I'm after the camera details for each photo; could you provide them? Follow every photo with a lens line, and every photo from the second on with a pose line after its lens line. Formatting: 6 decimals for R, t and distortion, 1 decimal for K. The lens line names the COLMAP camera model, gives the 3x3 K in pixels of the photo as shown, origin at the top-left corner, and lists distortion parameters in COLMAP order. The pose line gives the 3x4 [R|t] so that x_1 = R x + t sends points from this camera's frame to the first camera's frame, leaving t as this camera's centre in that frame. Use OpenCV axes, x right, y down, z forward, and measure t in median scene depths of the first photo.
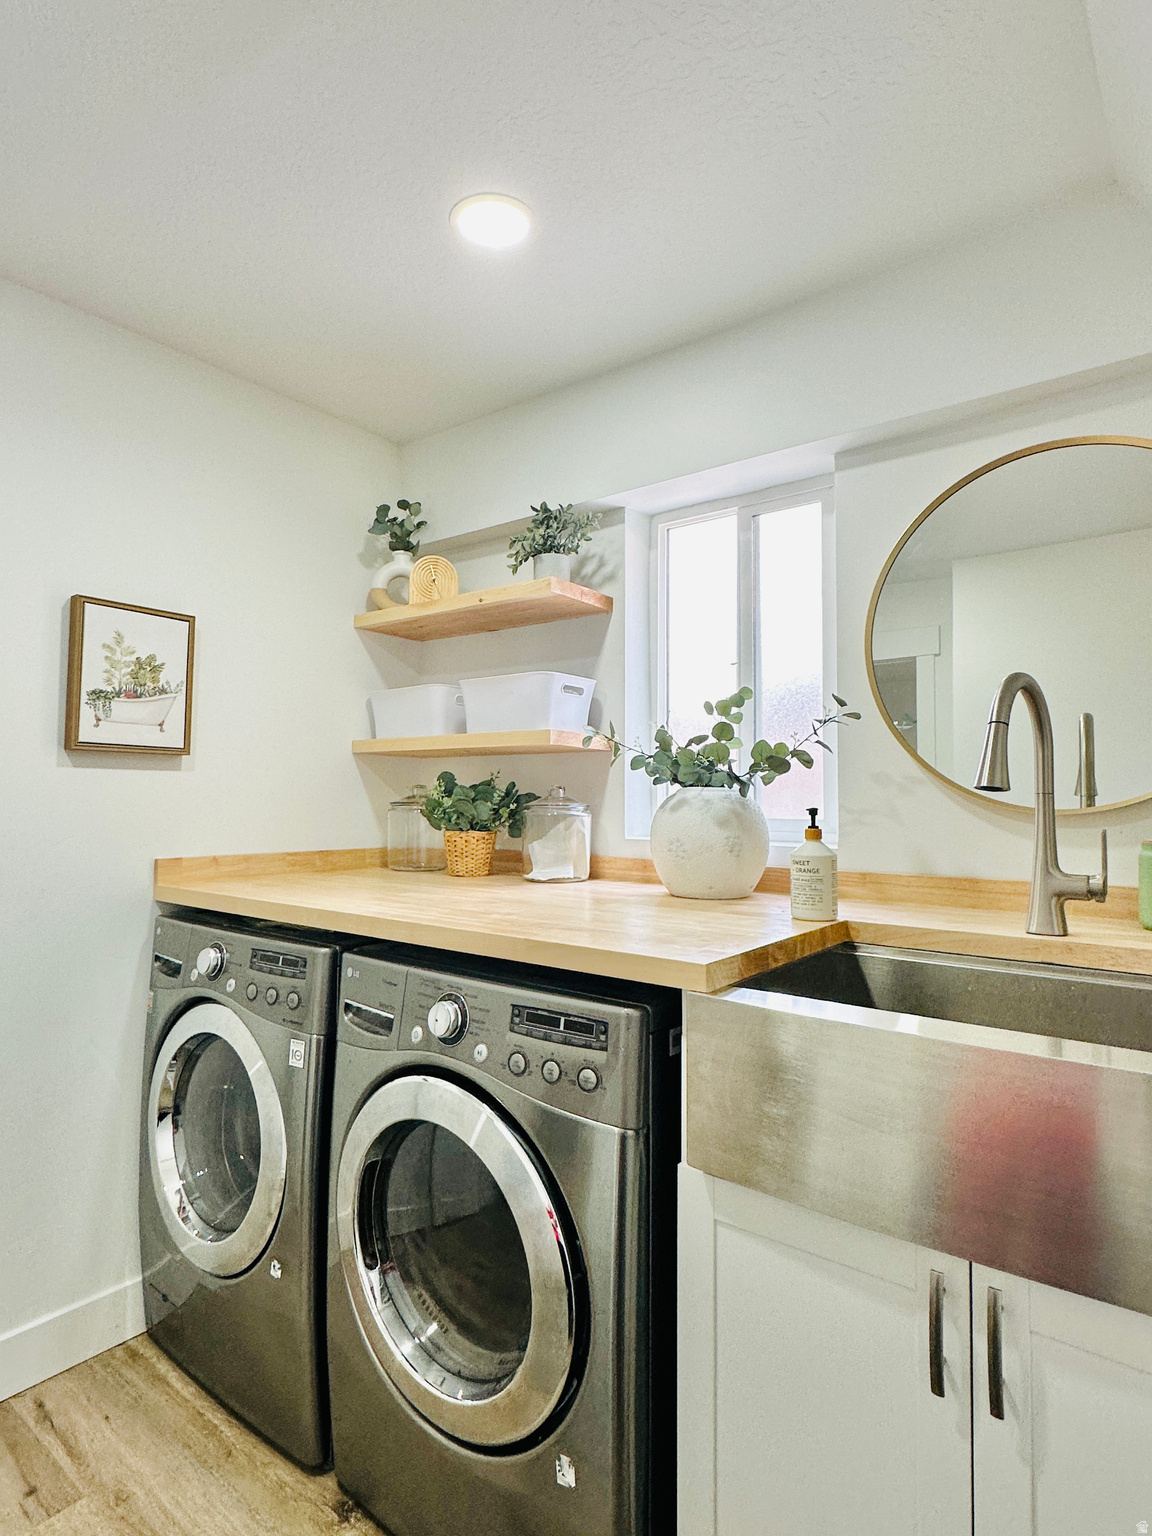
lens RADIAL K [[838.1, 0, 576.0], [0, 838.1, 768.0], [0, 0, 1]] dist [0.003013, 0.000315]
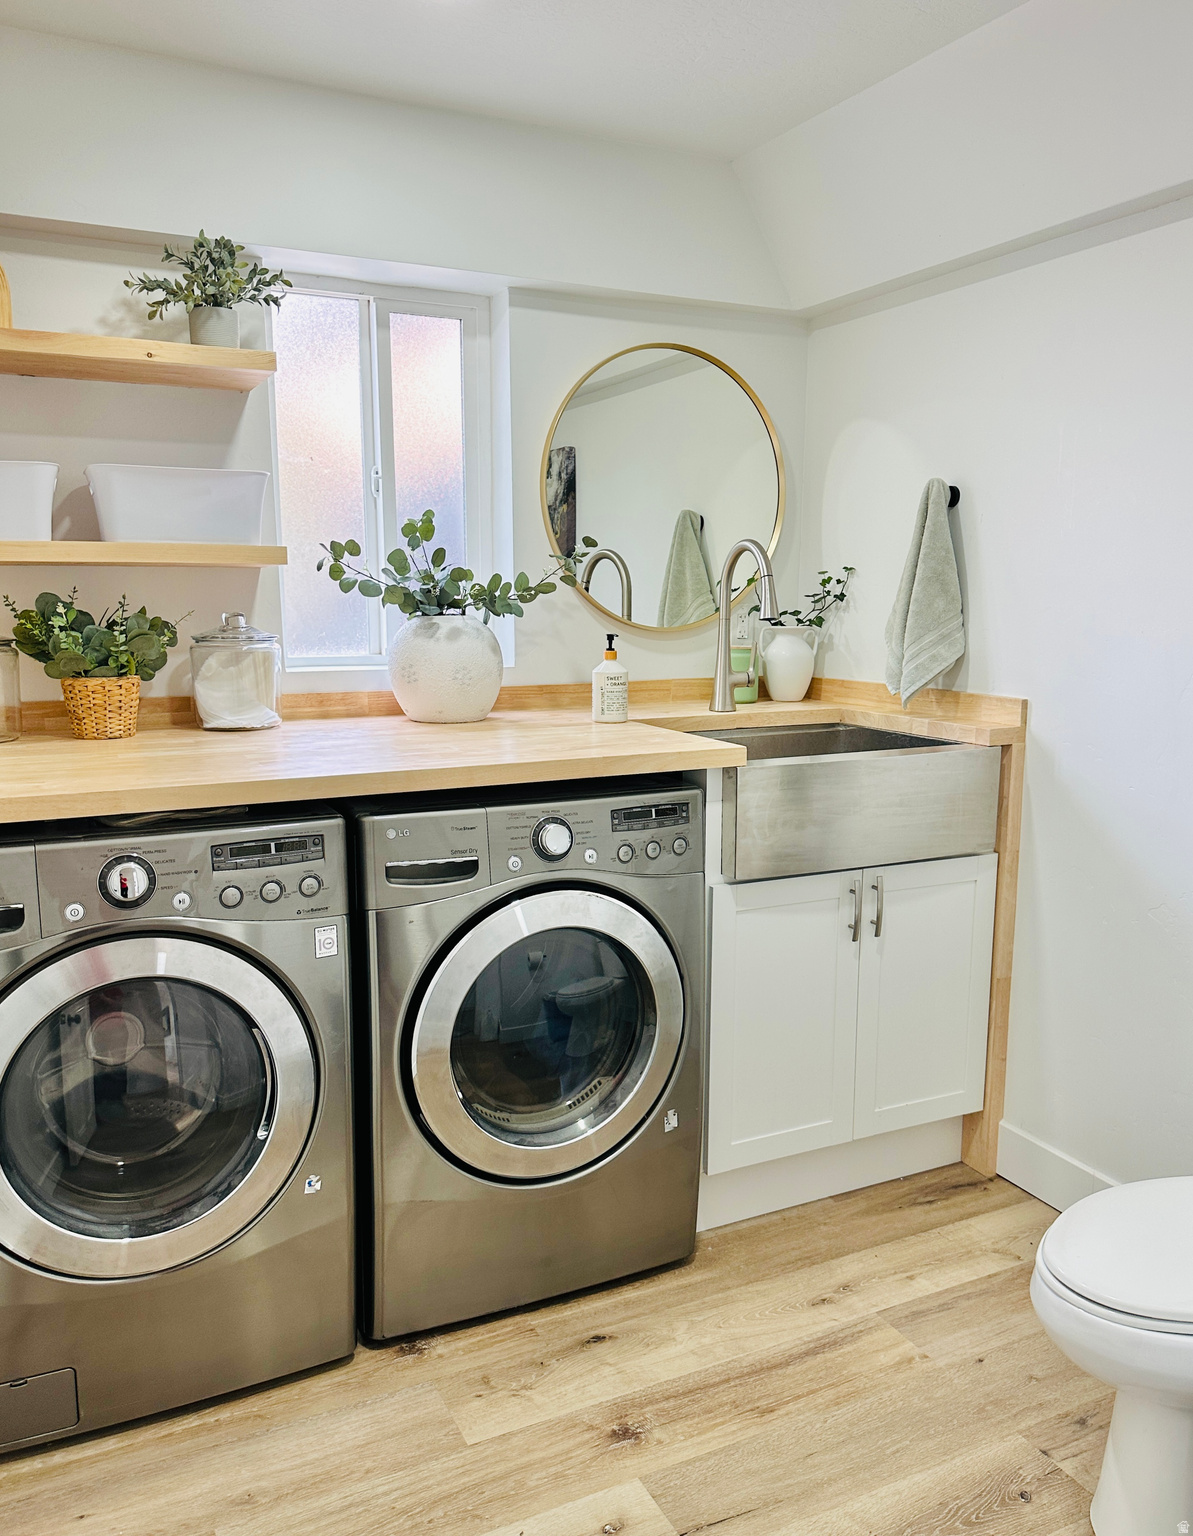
lens RADIAL K [[1195.5, 0, 596.5], [0, 1195.5, 768.0], [0, 0, 1]] dist [0.174928, -0.338664]
pose [[0.424089, -0.141970, 0.894423, -1.285159], [-0.033459, 0.984505, 0.172133, -0.059890], [-0.905002, -0.102926, 0.412768, 0.245888]]
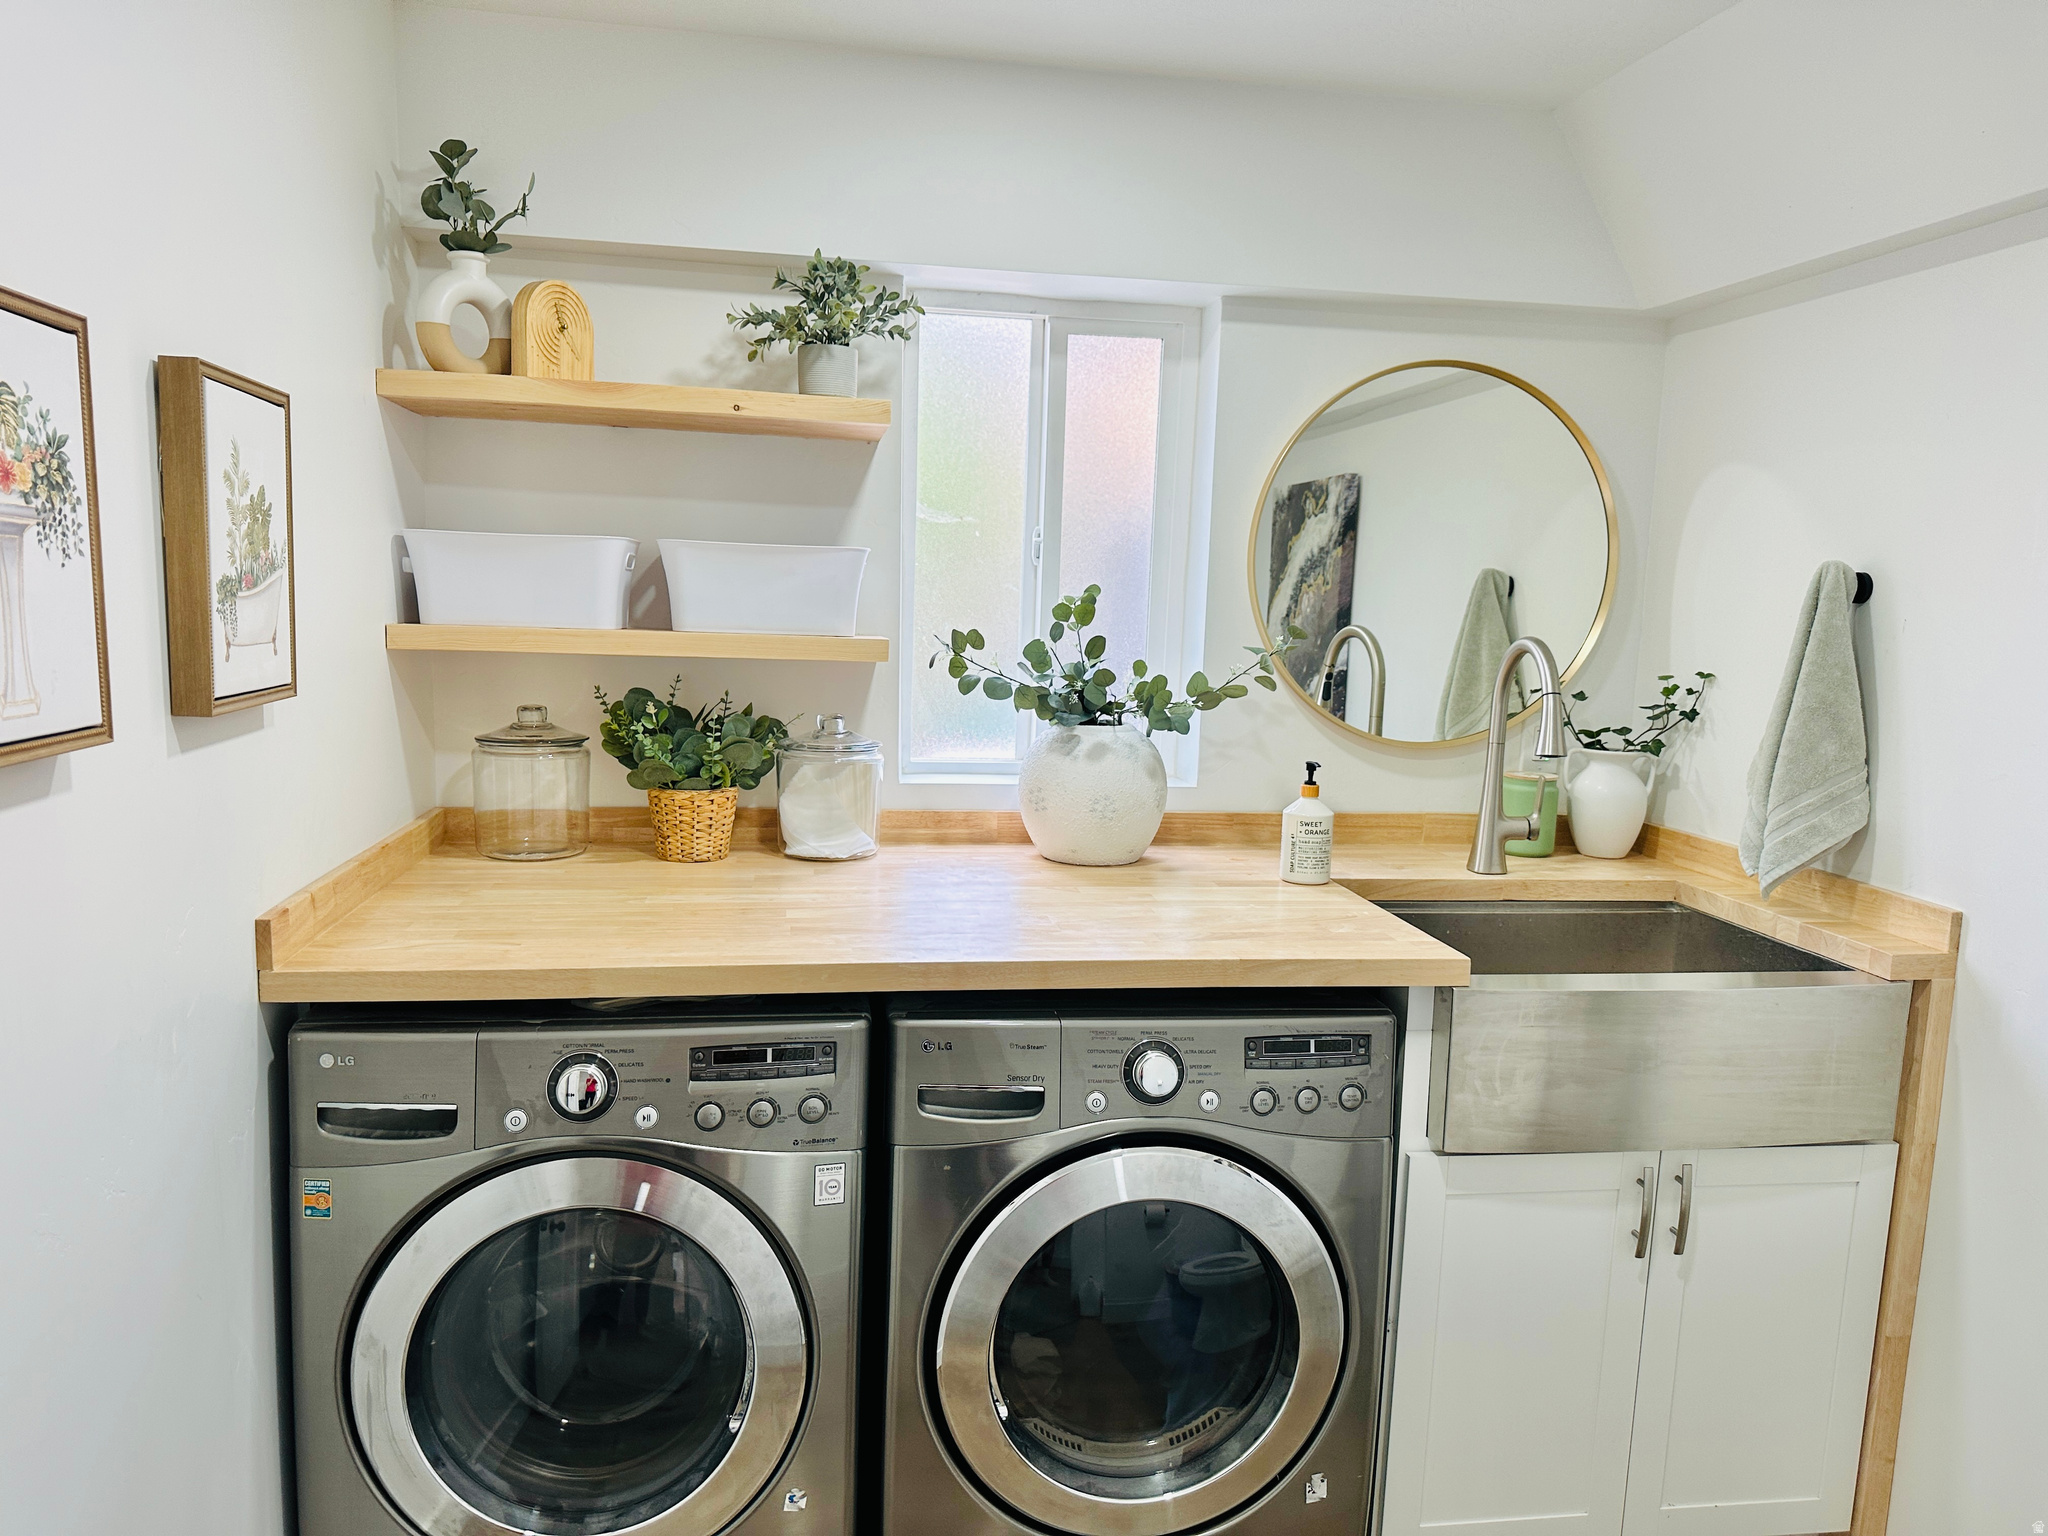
lens RADIAL K [[1436.0, 0, 1024.0], [0, 1436.0, 768.0], [0, 0, 1]] dist [0.193682, -0.382586]
pose [[0.676447, -0.077646, 0.732387, -1.024967], [-0.056883, 0.985949, 0.157065, -0.166777], [-0.734291, -0.147907, 0.662525, 0.176731]]
